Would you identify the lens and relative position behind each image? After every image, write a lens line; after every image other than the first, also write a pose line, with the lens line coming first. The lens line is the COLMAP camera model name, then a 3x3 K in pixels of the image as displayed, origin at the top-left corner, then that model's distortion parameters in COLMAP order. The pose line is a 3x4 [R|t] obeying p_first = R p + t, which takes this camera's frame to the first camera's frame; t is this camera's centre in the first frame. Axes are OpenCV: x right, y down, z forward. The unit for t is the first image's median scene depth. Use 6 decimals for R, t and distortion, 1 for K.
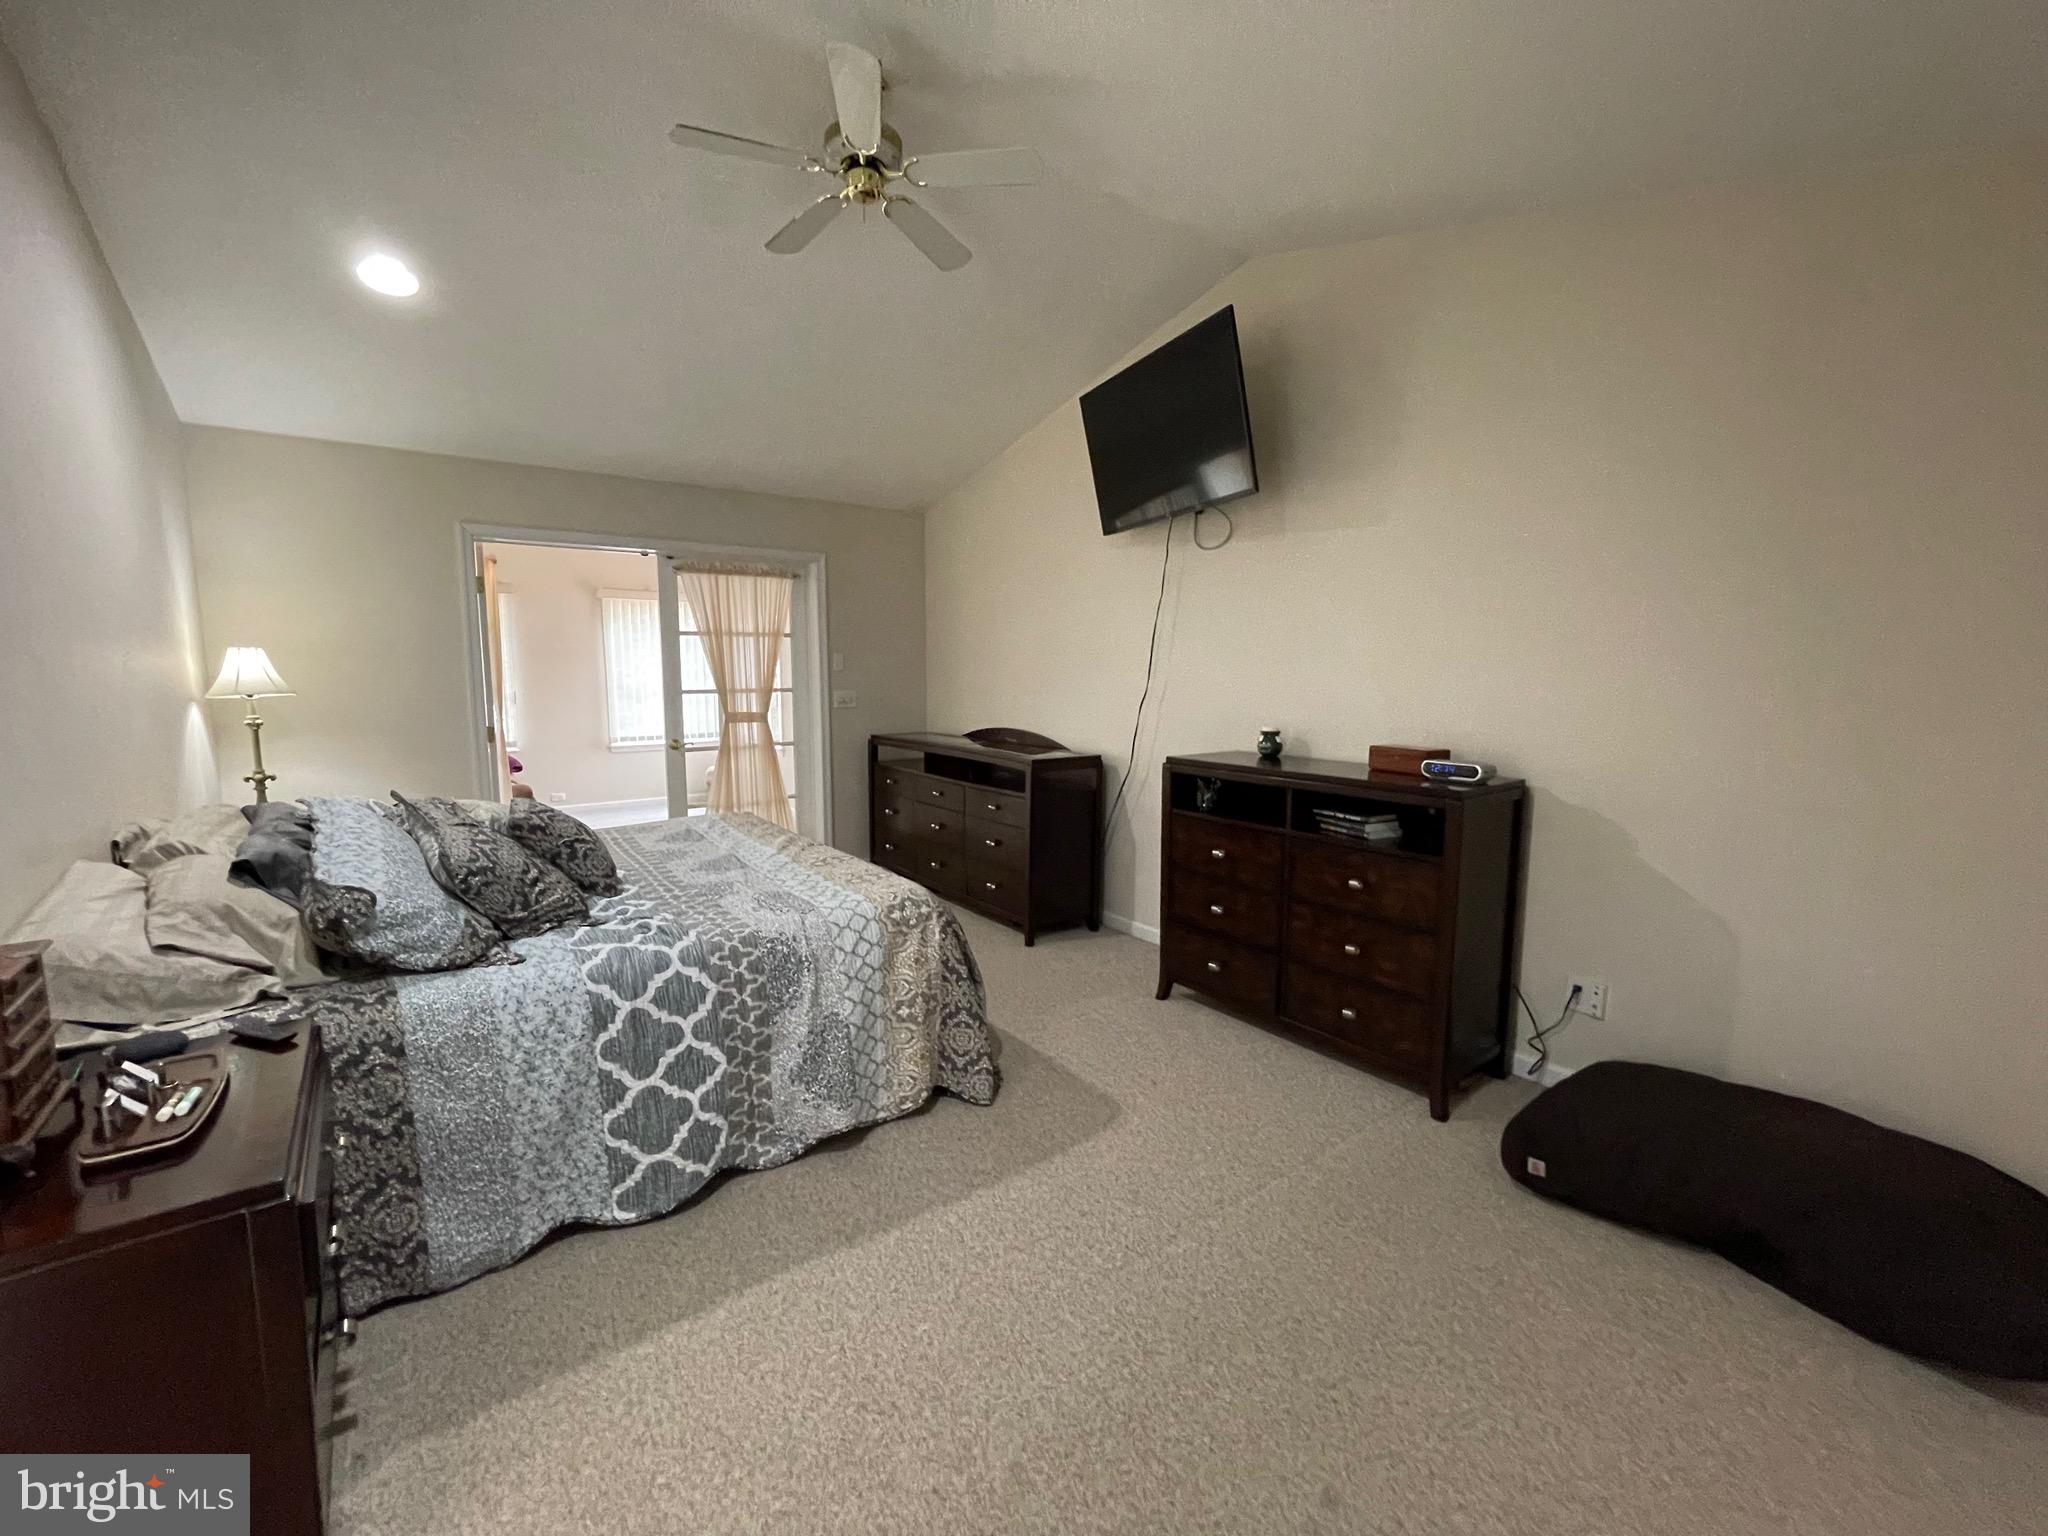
lens RADIAL K [[832.3, 0, 1018.6], [0, 832.3, 764.9], [0, 0, 1]] dist [-0.003956, 0.000148]
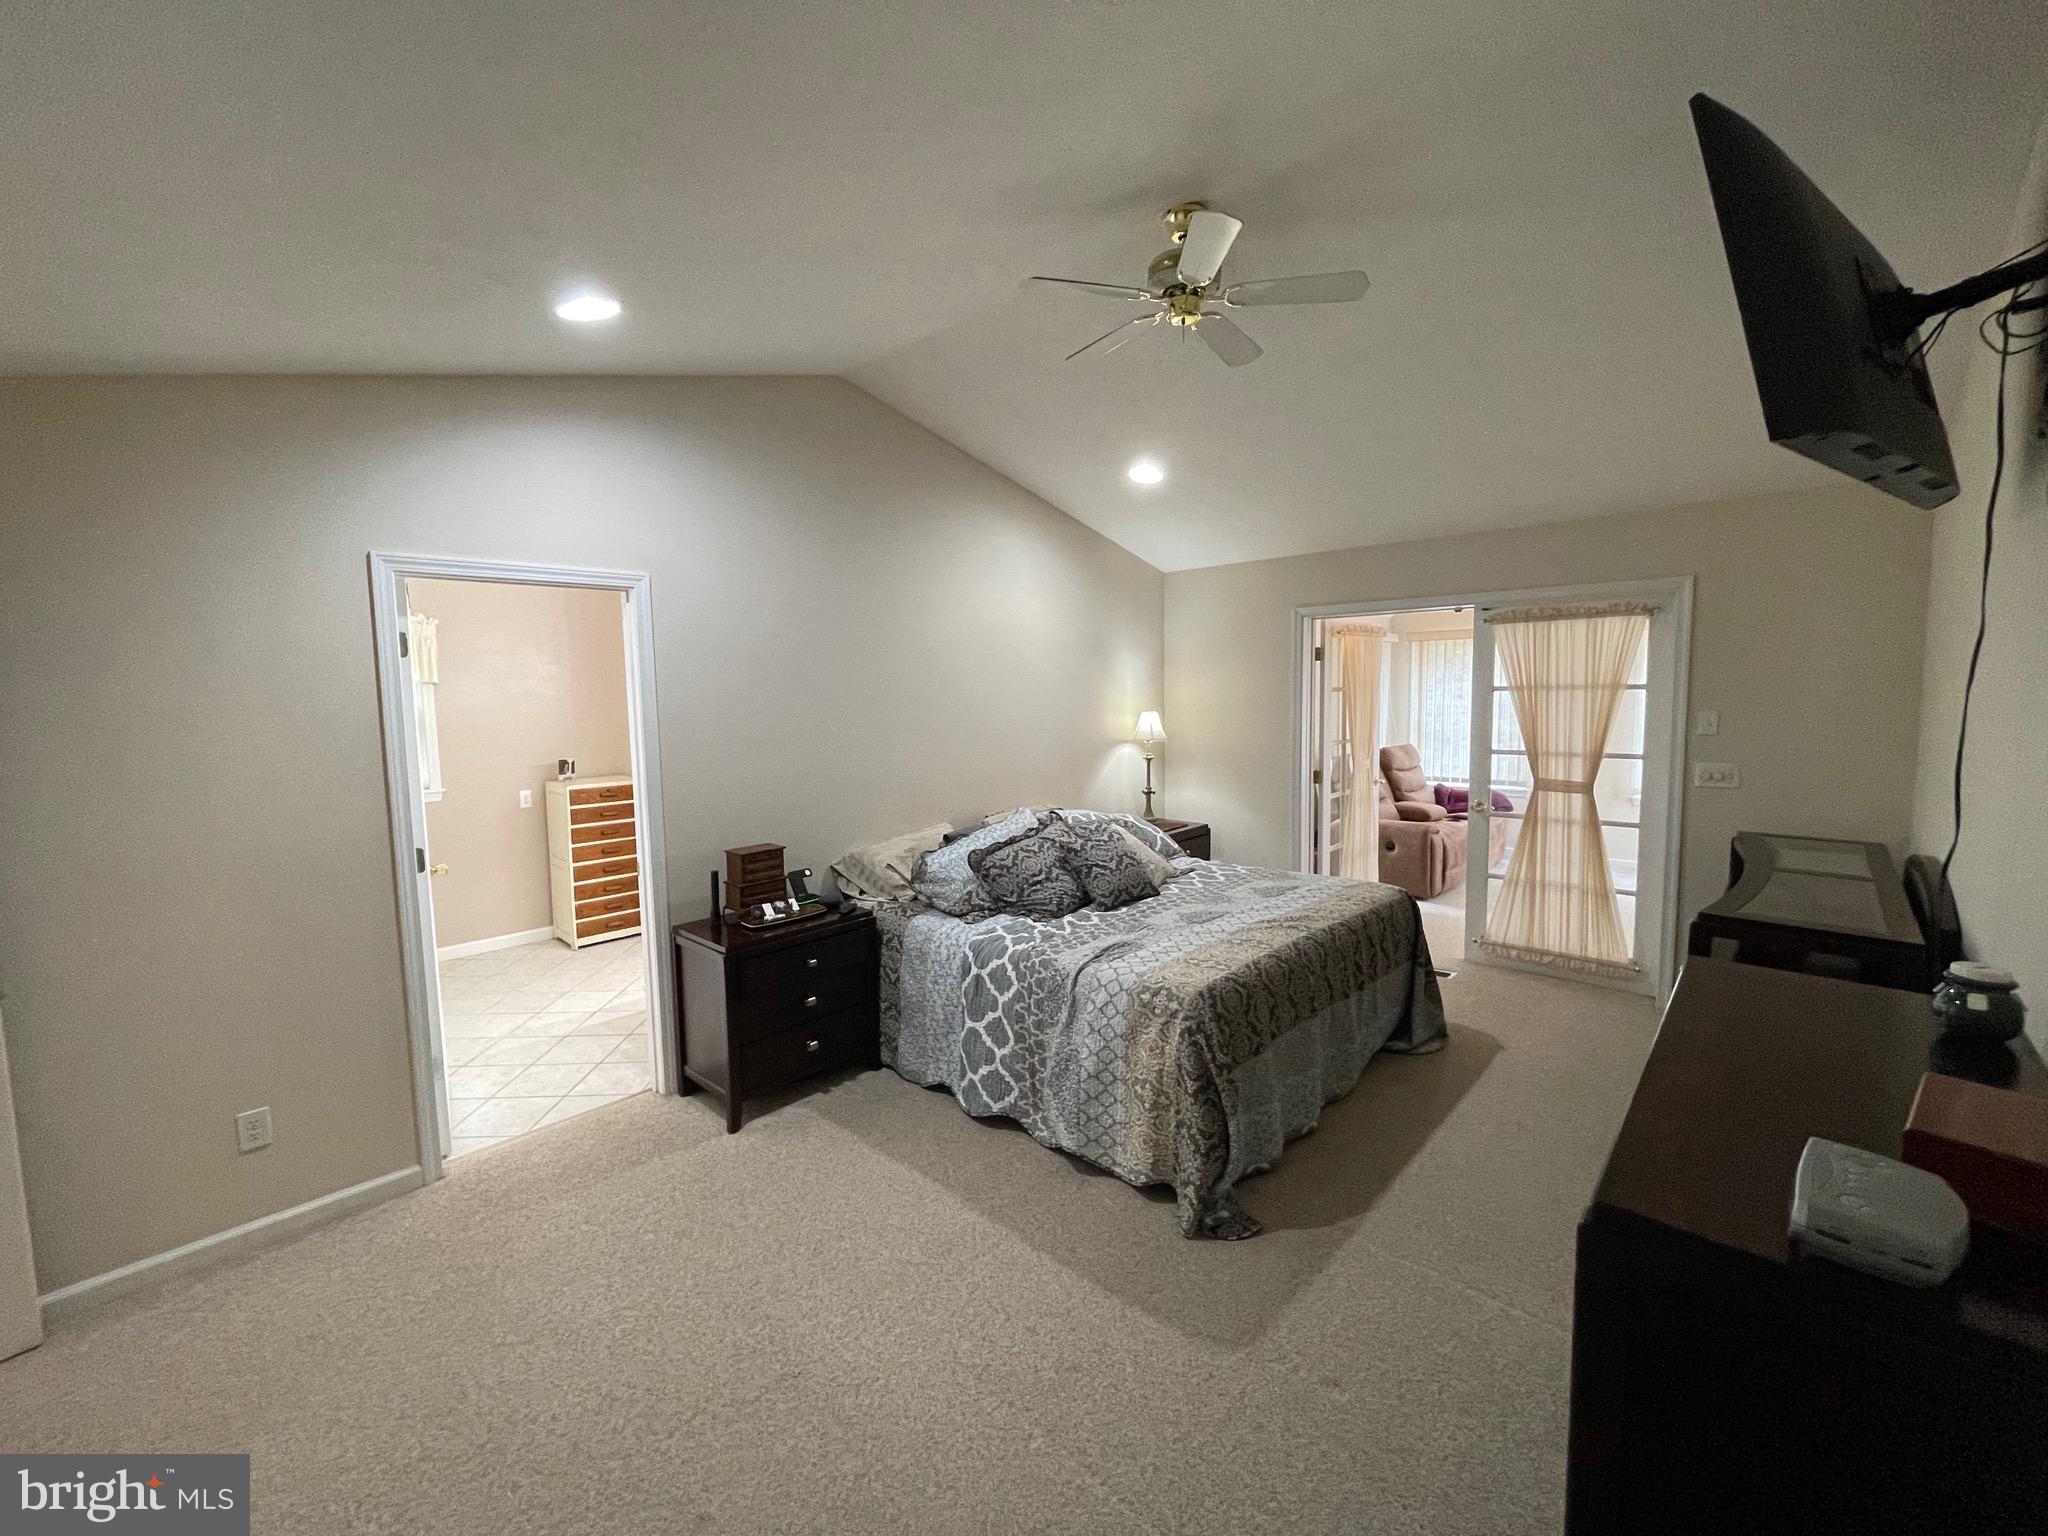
lens RADIAL K [[832.3, 0, 1016.9], [0, 832.3, 758.9], [0, 0, 1]] dist [-0.003956, 0.000148]
pose [[0.159848, 0.080403, -0.983862, 0.907838], [-0.101497, 0.992734, 0.064638, -0.183106], [0.981910, 0.089526, 0.166848, 0.694316]]
